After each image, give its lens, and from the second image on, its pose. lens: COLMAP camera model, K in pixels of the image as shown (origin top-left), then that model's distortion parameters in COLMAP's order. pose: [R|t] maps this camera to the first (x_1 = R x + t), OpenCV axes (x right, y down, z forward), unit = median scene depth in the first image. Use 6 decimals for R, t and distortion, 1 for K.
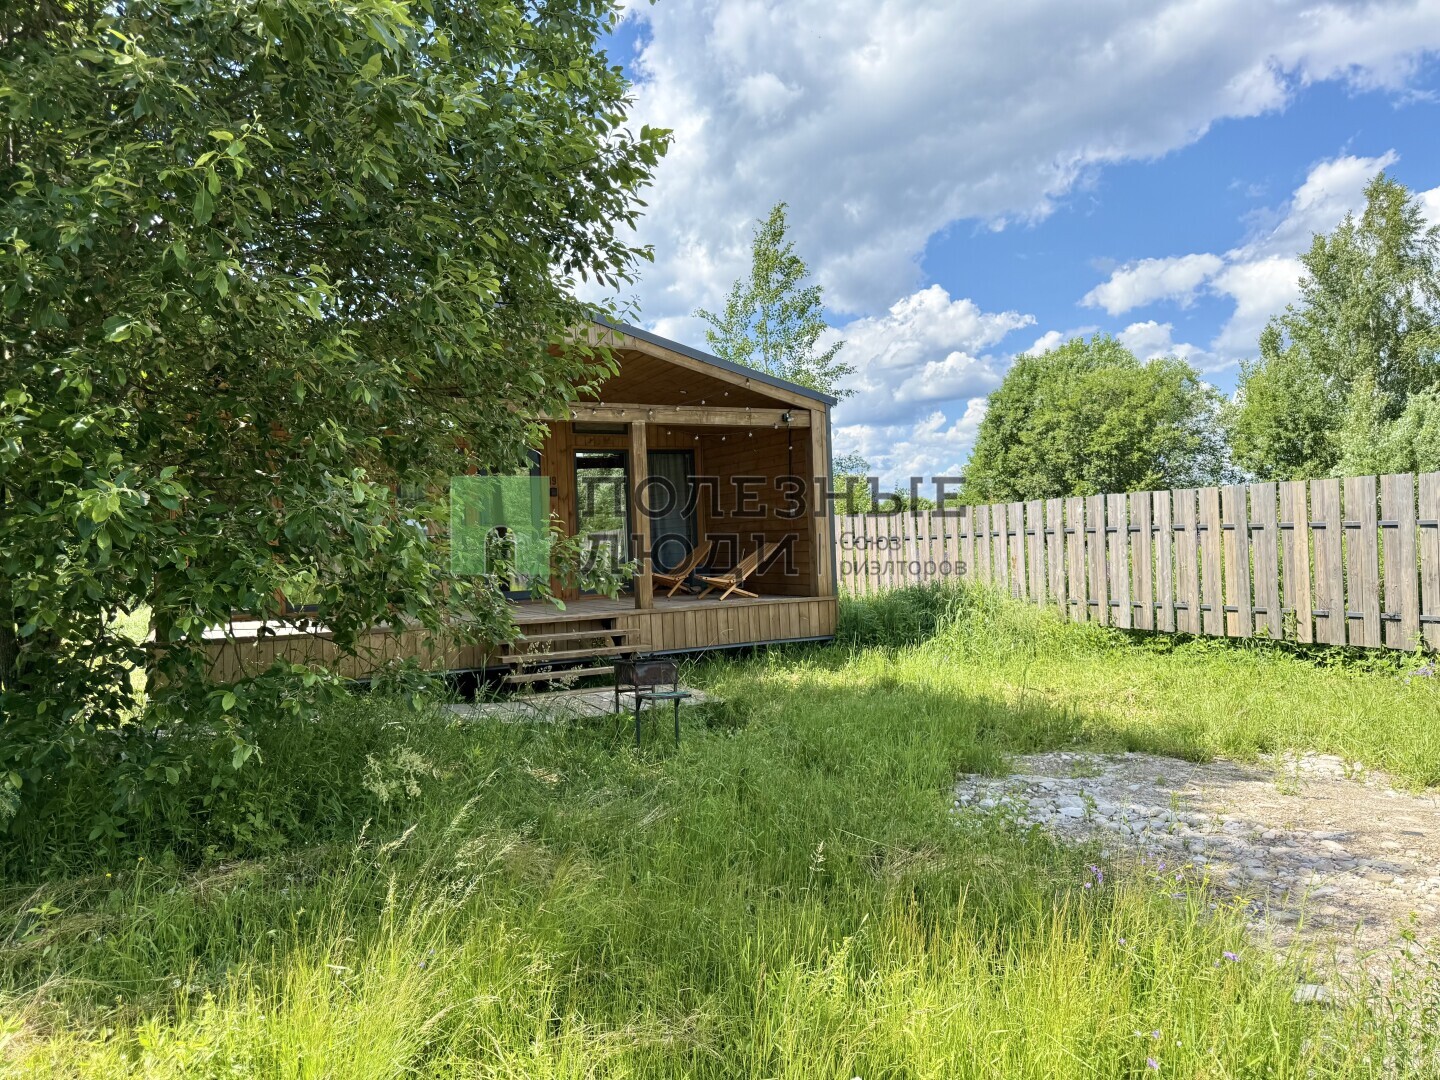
lens RADIAL K [[1008.7, 0, 720.0], [0, 1008.7, 540.0], [0, 0, 1]] dist [0.005383, 0.001390]
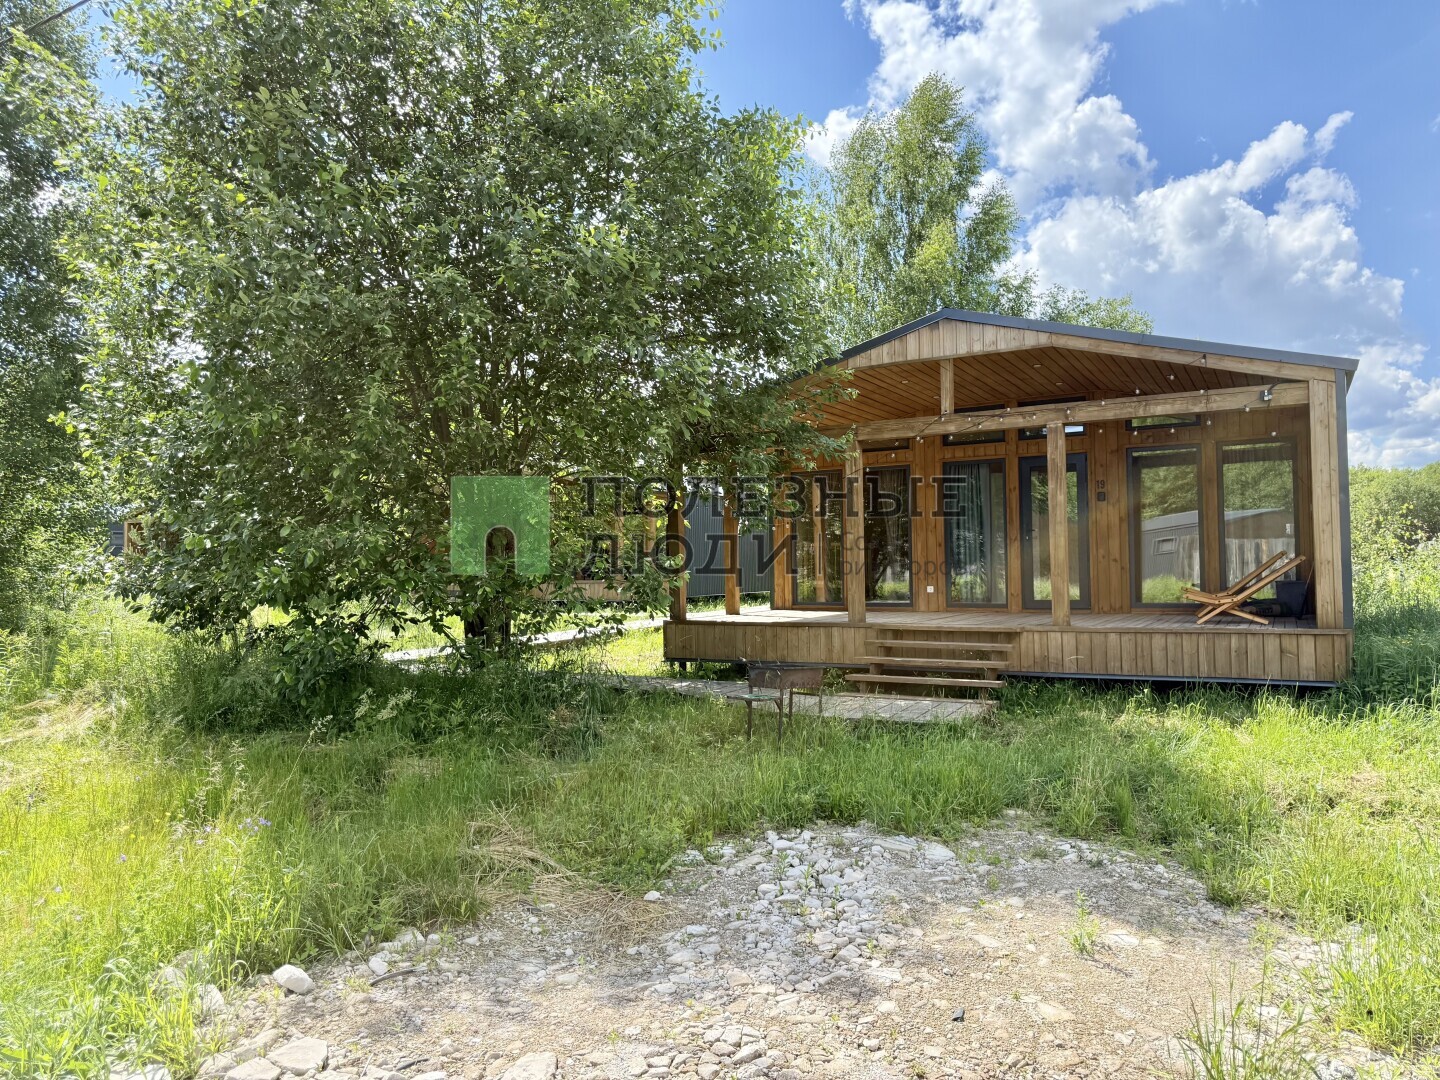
lens RADIAL K [[1008.7, 0, 720.0], [0, 1008.7, 540.0], [0, 0, 1]] dist [0.005383, 0.001390]
pose [[0.529636, 0.012795, -0.848129, 0.523524], [0.003913, 0.999839, 0.017527, -0.026278], [0.848216, -0.012602, 0.529500, 0.234711]]
